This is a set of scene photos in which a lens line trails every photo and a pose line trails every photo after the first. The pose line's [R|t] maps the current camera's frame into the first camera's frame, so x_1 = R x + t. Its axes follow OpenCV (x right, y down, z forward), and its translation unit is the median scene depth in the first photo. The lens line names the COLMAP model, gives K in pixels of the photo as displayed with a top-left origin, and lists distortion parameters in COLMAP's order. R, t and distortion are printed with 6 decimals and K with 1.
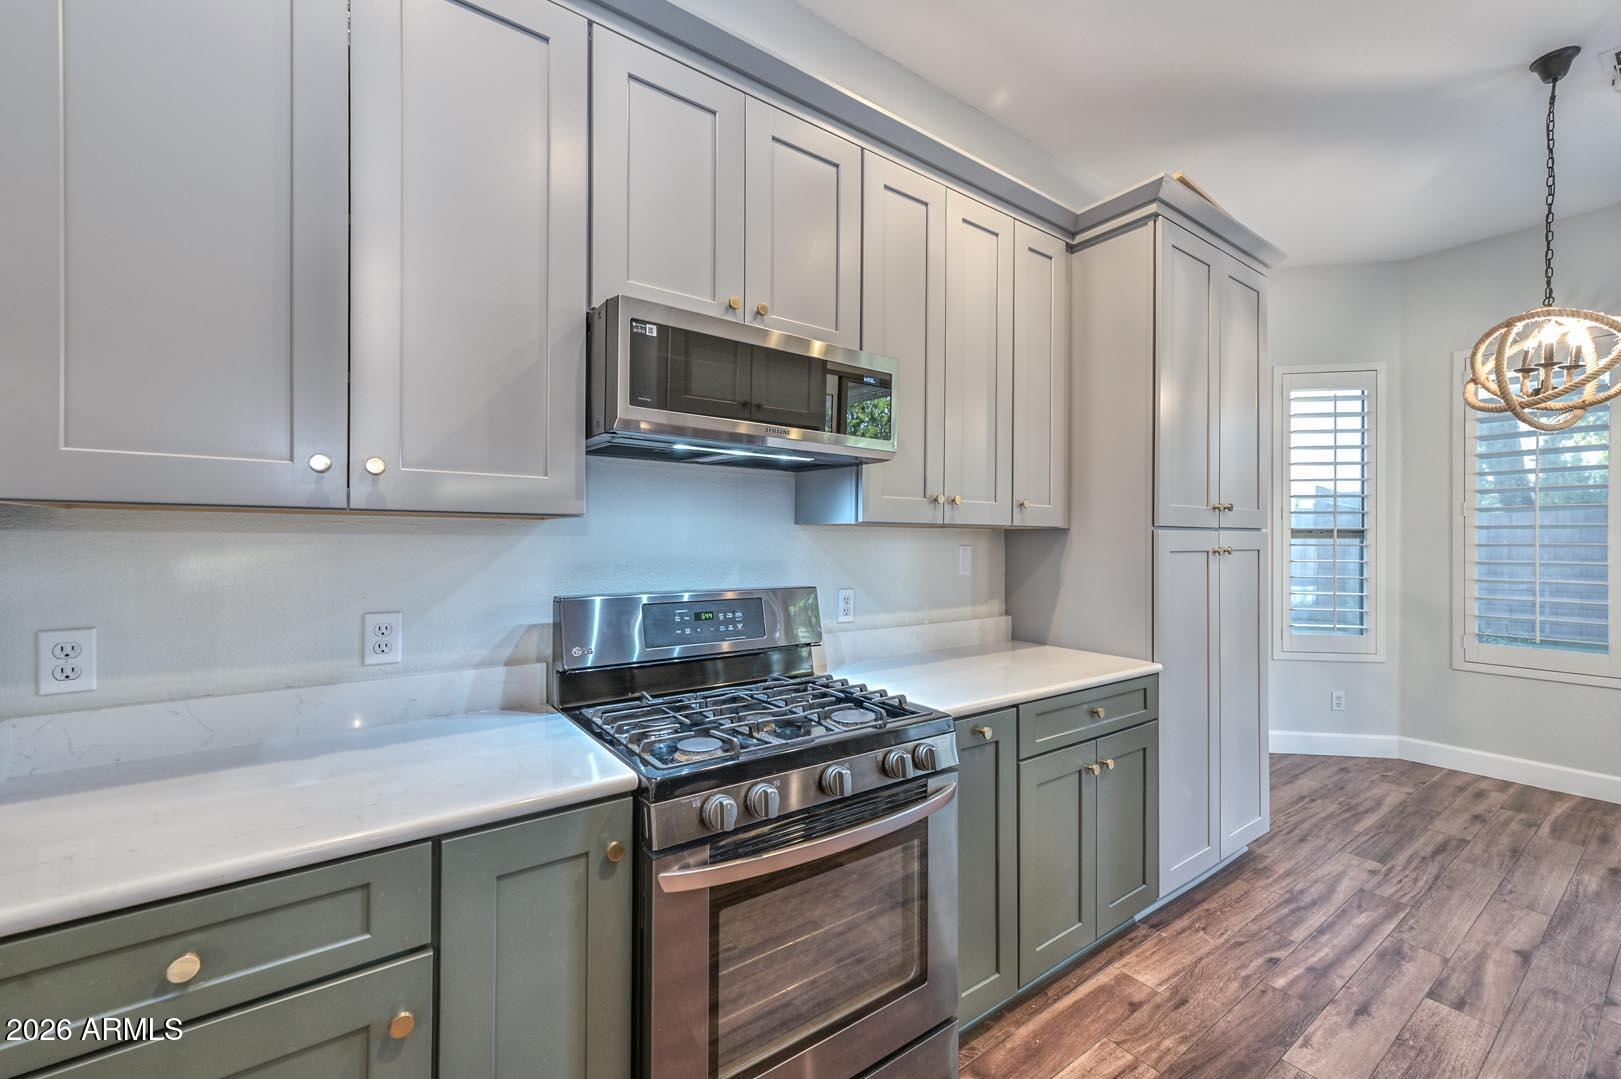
lens RADIAL K [[658.9, 0, 806.4], [0, 658.9, 540.4], [0, 0, 1]] dist [0.008663, 0.000719]
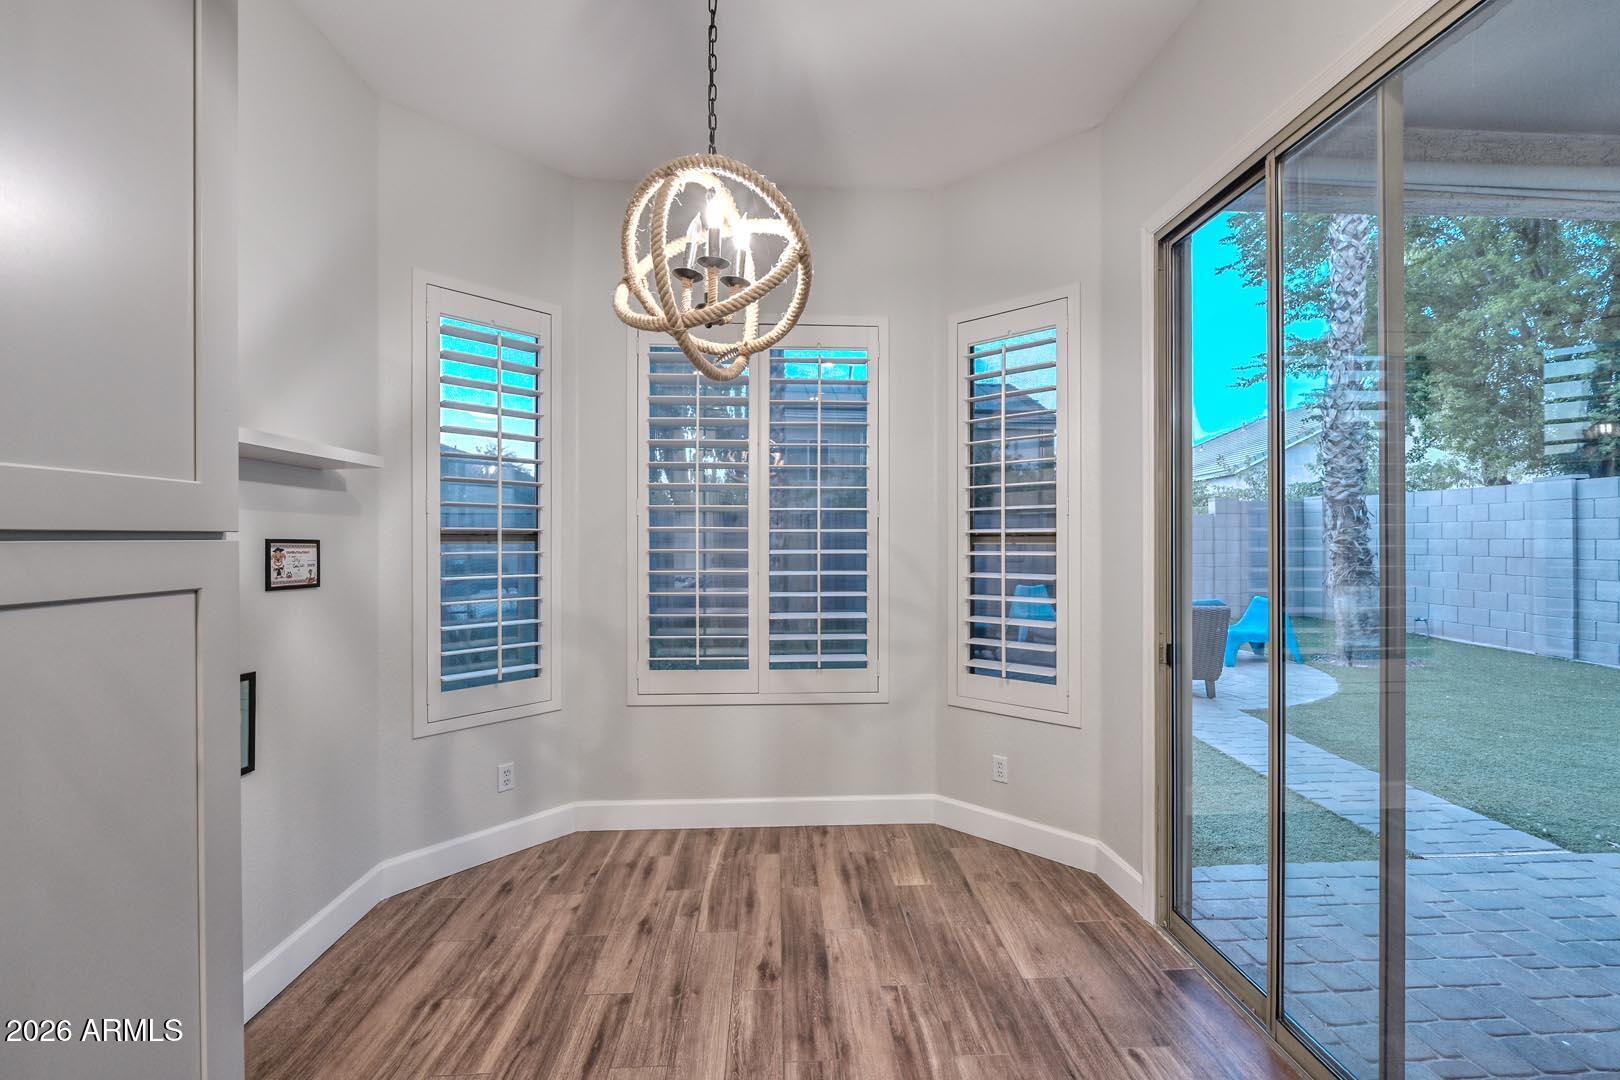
lens RADIAL K [[703.0, 0, 823.4], [0, 703.0, 542.6], [0, 0, 1]] dist [-0.002780, -0.005149]
pose [[0.528982, -0.008116, 0.848594, 0.646045], [-0.000200, 0.999953, 0.009688, -0.020855], [-0.848633, -0.005294, 0.528955, 0.598008]]
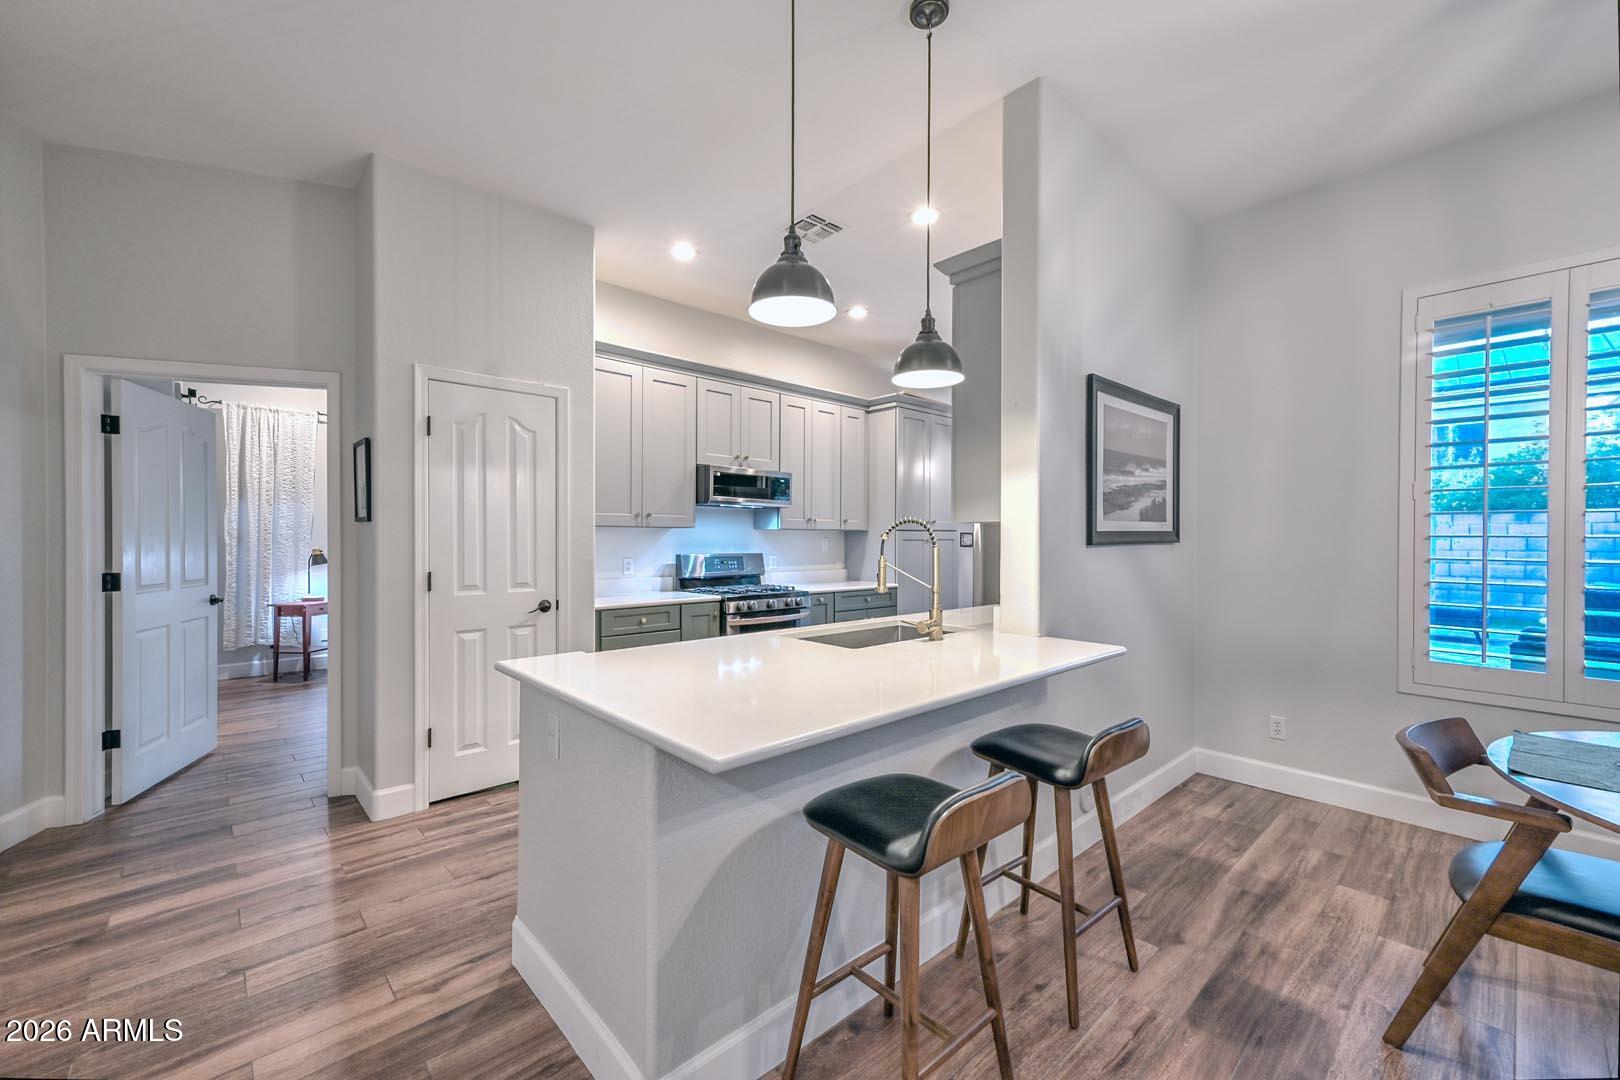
lens RADIAL K [[659.0, 0, 812.5], [0, 659.0, 541.2], [0, 0, 1]] dist [0.018246, 0.000940]
pose [[0.991986, -0.001826, 0.126336, -0.108736], [0.000996, 0.999978, 0.006629, 0.005250], [-0.126345, -0.006450, 0.991965, -1.474828]]
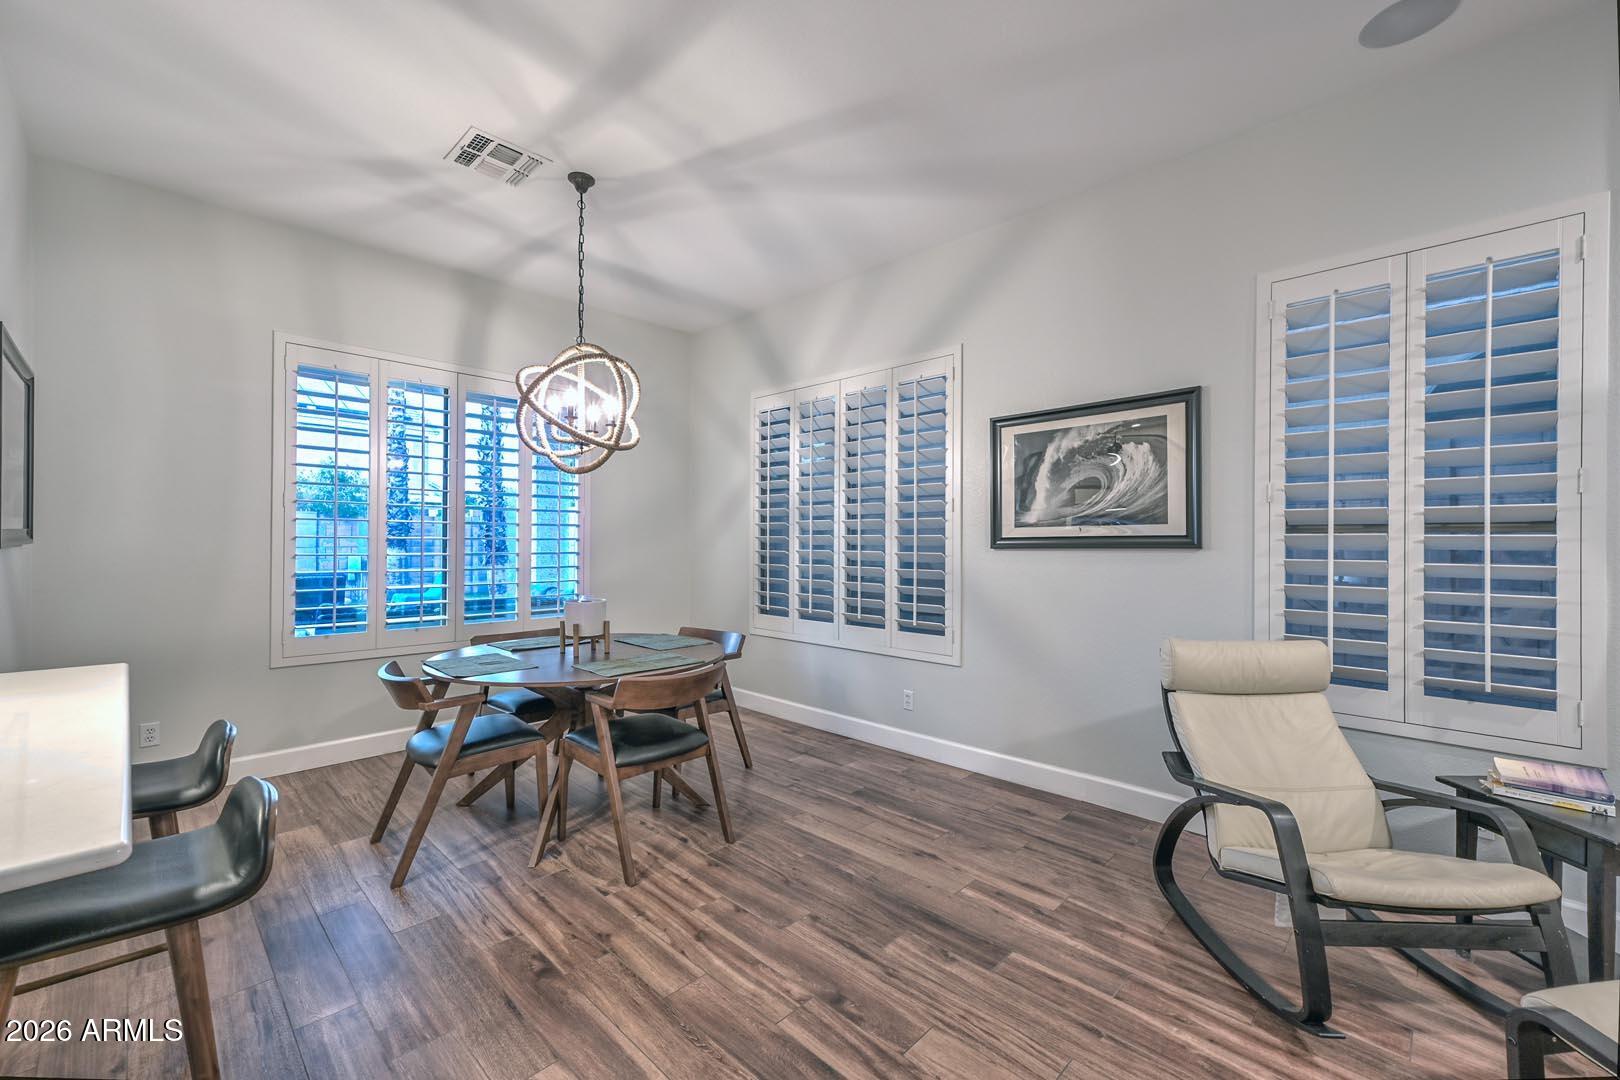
lens RADIAL K [[659.0, 0, 817.6], [0, 659.0, 539.6], [0, 0, 1]] dist [0.018246, 0.000940]
pose [[-0.174412, -0.000516, 0.984673, -0.574750], [-0.006997, 0.999975, -0.000716, 0.003735], [-0.984648, -0.007015, -0.174411, -1.284426]]
